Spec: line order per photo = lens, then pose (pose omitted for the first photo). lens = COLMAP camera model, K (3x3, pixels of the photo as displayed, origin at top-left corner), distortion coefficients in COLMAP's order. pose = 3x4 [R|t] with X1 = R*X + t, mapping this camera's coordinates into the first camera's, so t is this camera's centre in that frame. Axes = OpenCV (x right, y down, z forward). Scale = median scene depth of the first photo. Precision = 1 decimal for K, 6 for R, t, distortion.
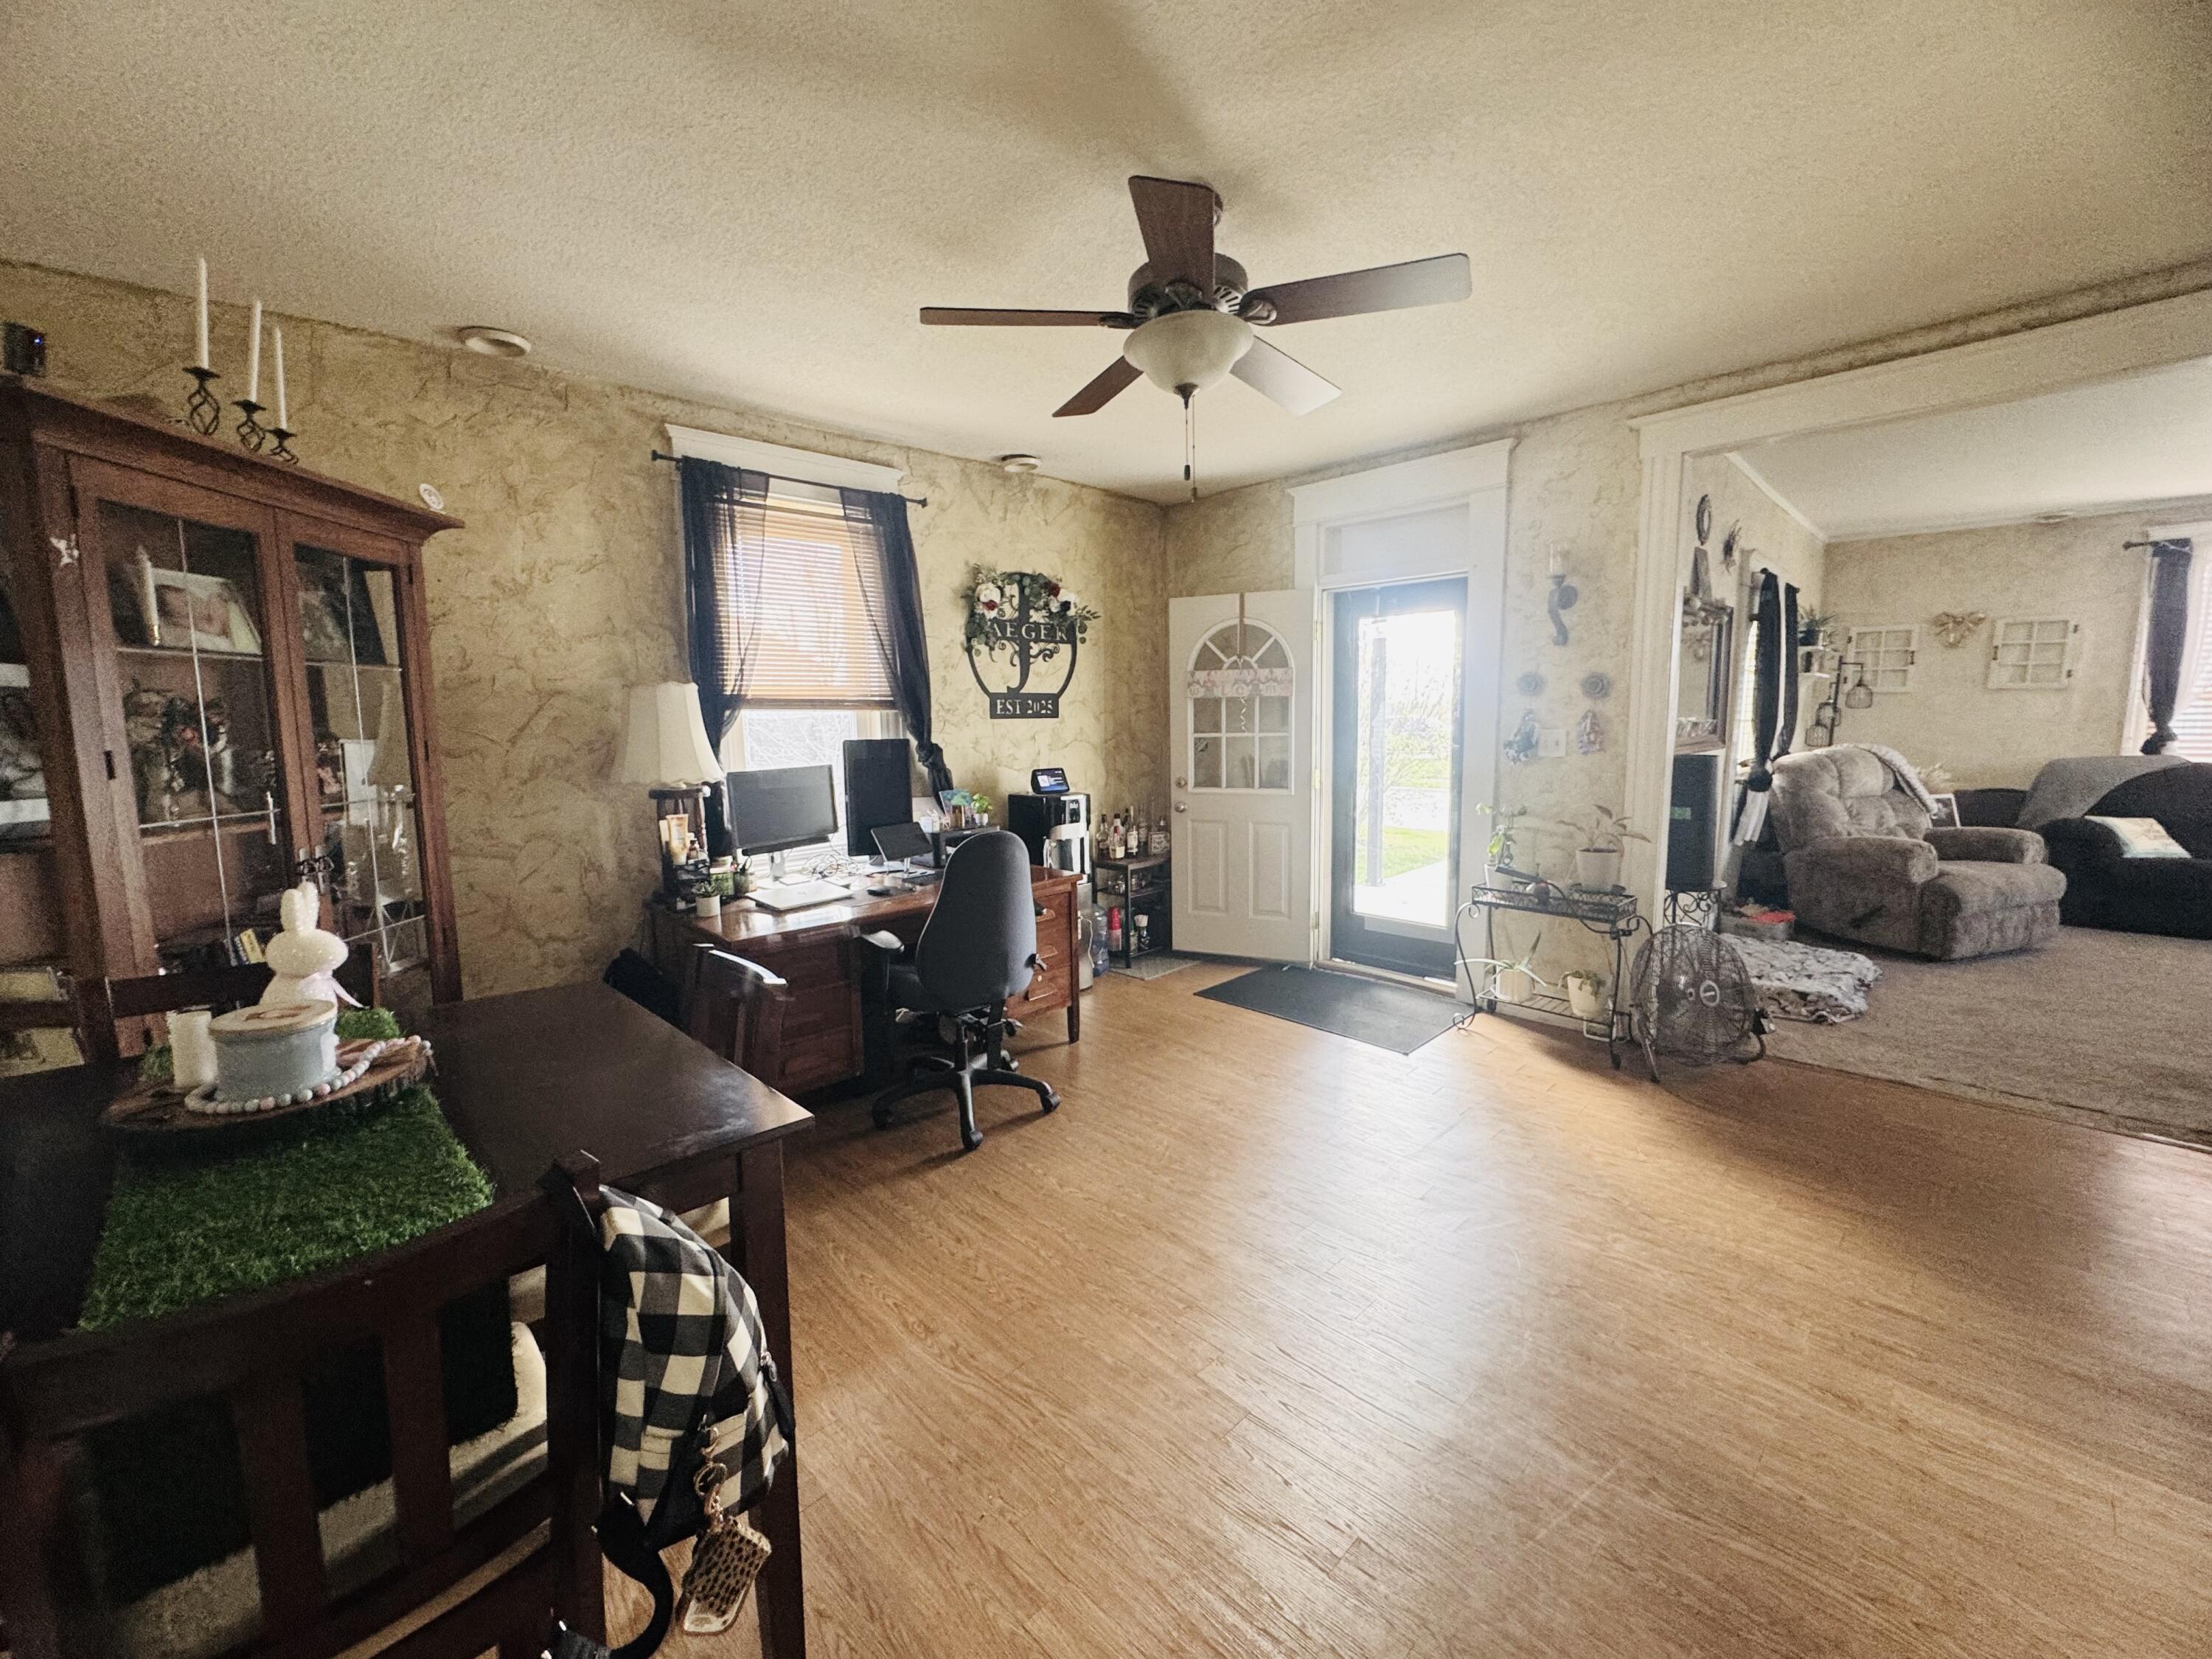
lens RADIAL K [[889.1, 0, 1102.1], [0, 889.1, 822.9], [0, 0, 1]] dist [-0.002285, 0.000111]
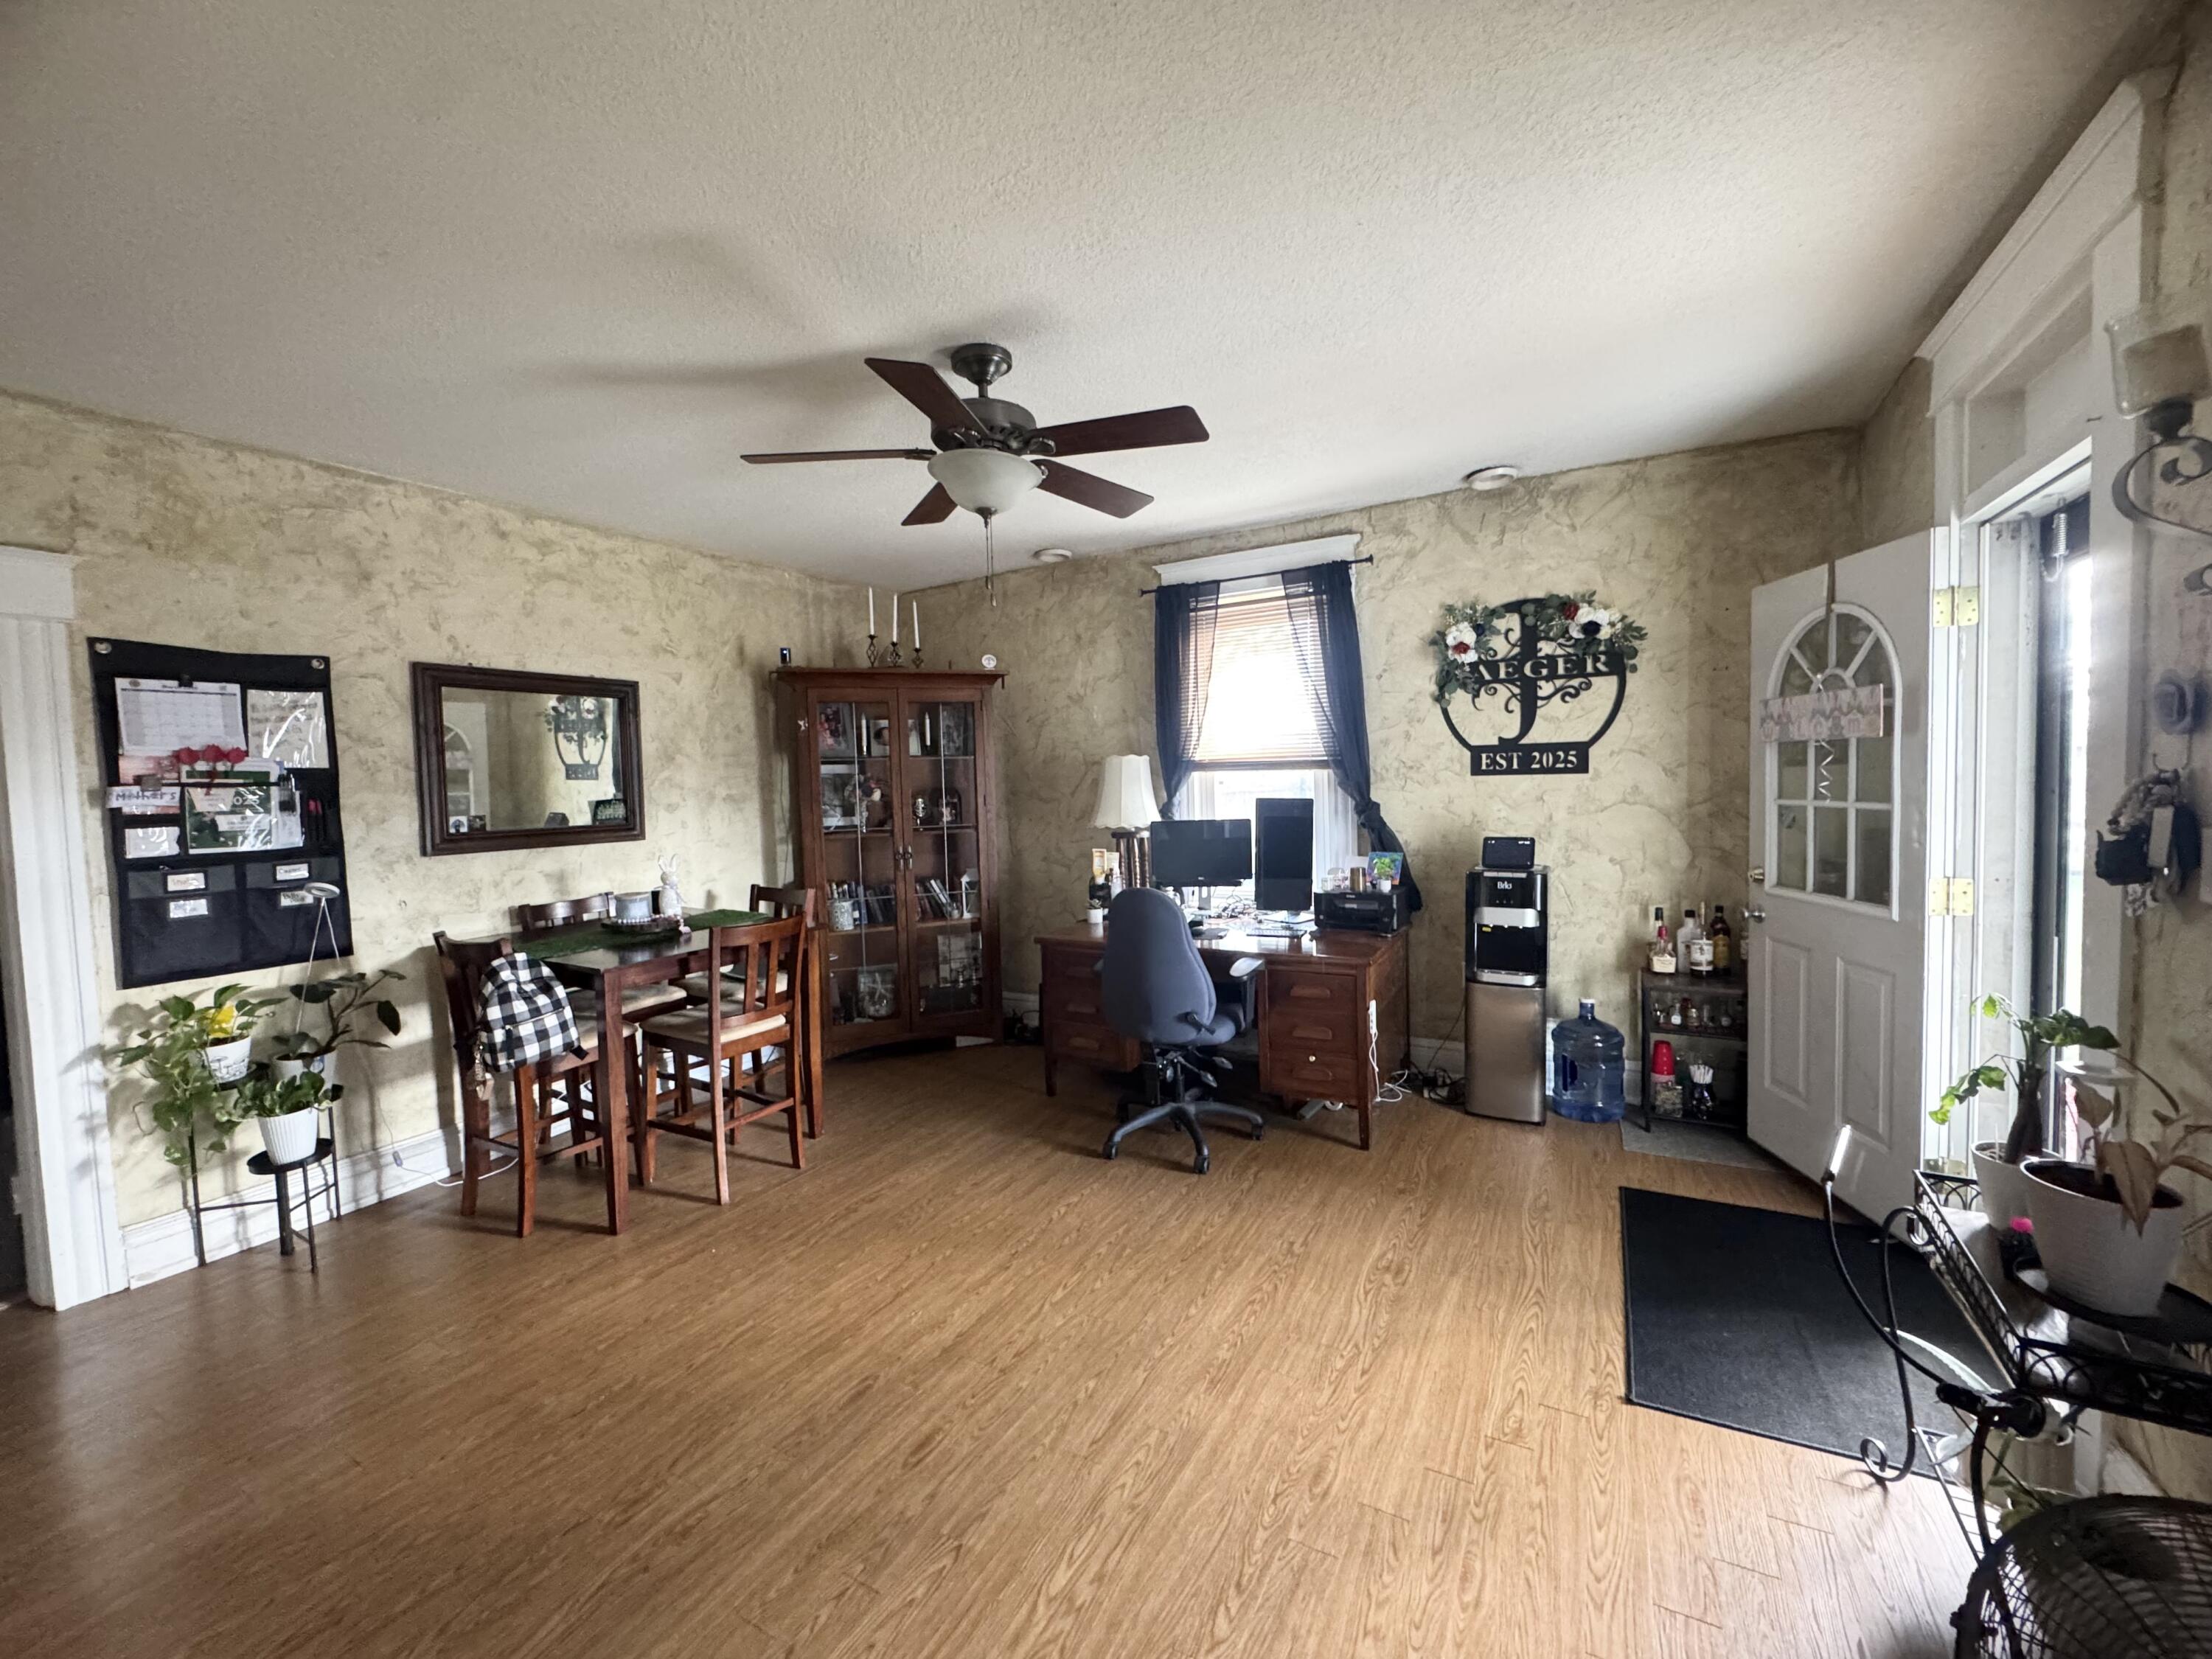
lens RADIAL K [[889.1, 0, 1108.1], [0, 889.1, 822.1], [0, 0, 1]] dist [-0.002285, 0.000111]
pose [[0.292633, 0.057465, -0.954497, 0.597026], [-0.089128, 0.995486, 0.032608, -0.067211], [0.952062, 0.075530, 0.296434, 0.400451]]
